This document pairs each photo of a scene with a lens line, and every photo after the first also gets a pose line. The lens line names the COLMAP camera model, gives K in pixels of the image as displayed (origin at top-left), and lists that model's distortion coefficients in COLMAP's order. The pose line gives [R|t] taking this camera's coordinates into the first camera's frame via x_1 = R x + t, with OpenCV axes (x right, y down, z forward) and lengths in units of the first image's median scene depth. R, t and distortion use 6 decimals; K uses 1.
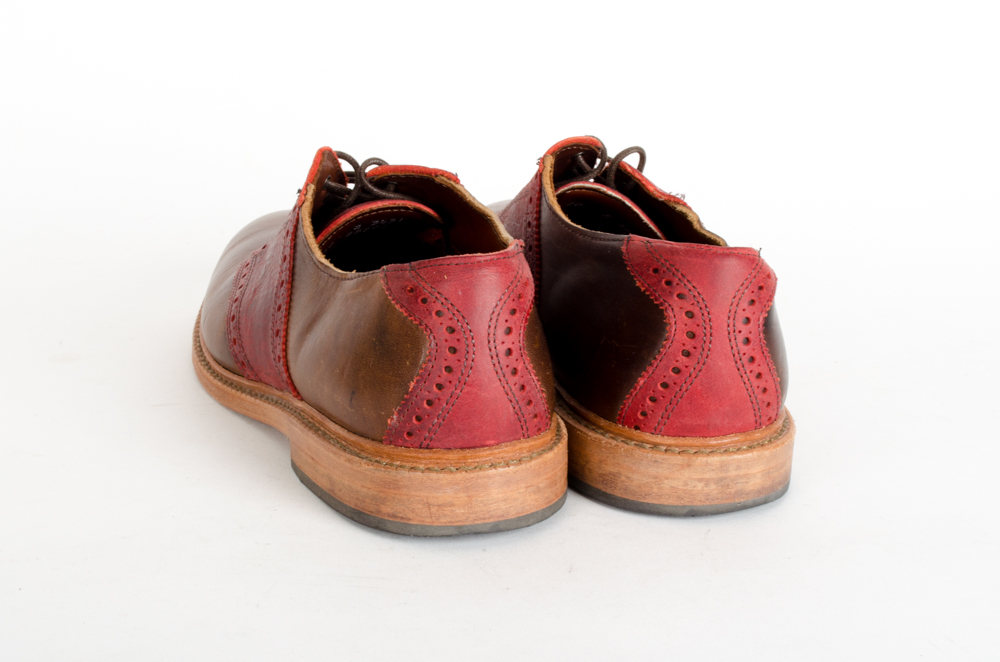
lens RADIAL K [[1553.2, 0, 500.2], [0, 1553.2, 331.4], [0, 0, 1]] dist [0.369056, 0.000000]
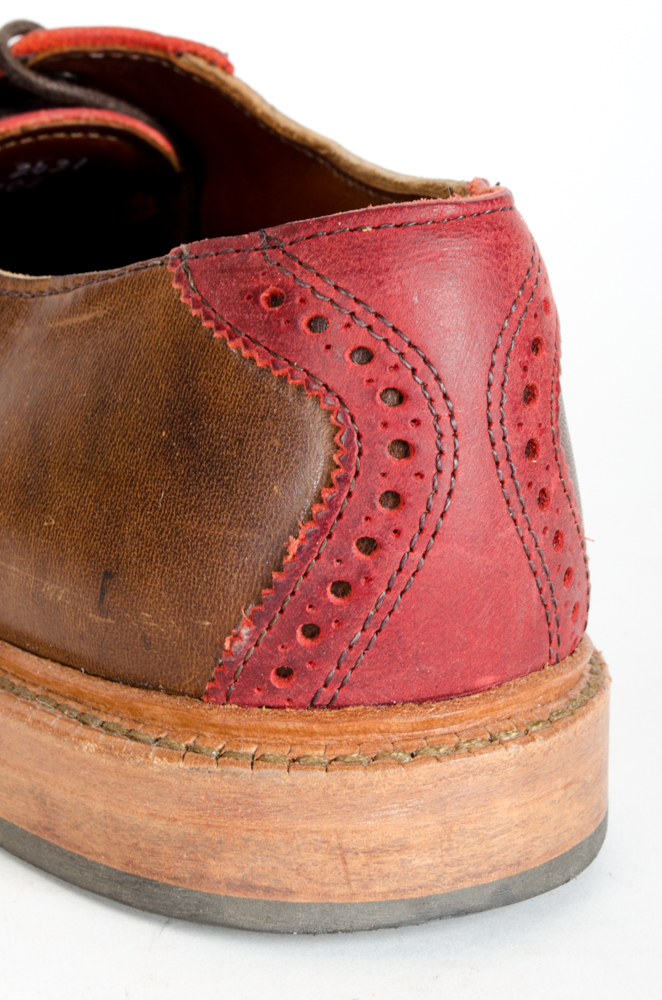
lens RADIAL K [[2316.4, 0, 331.0], [0, 2316.4, 500.8], [0, 0, 1]] dist [0.206962, 0.000000]
pose [[0.972247, -0.049473, 0.228668, -0.176182], [0.047188, 0.998766, 0.015452, 0.014878], [-0.229150, -0.004232, 0.973382, 0.437221]]
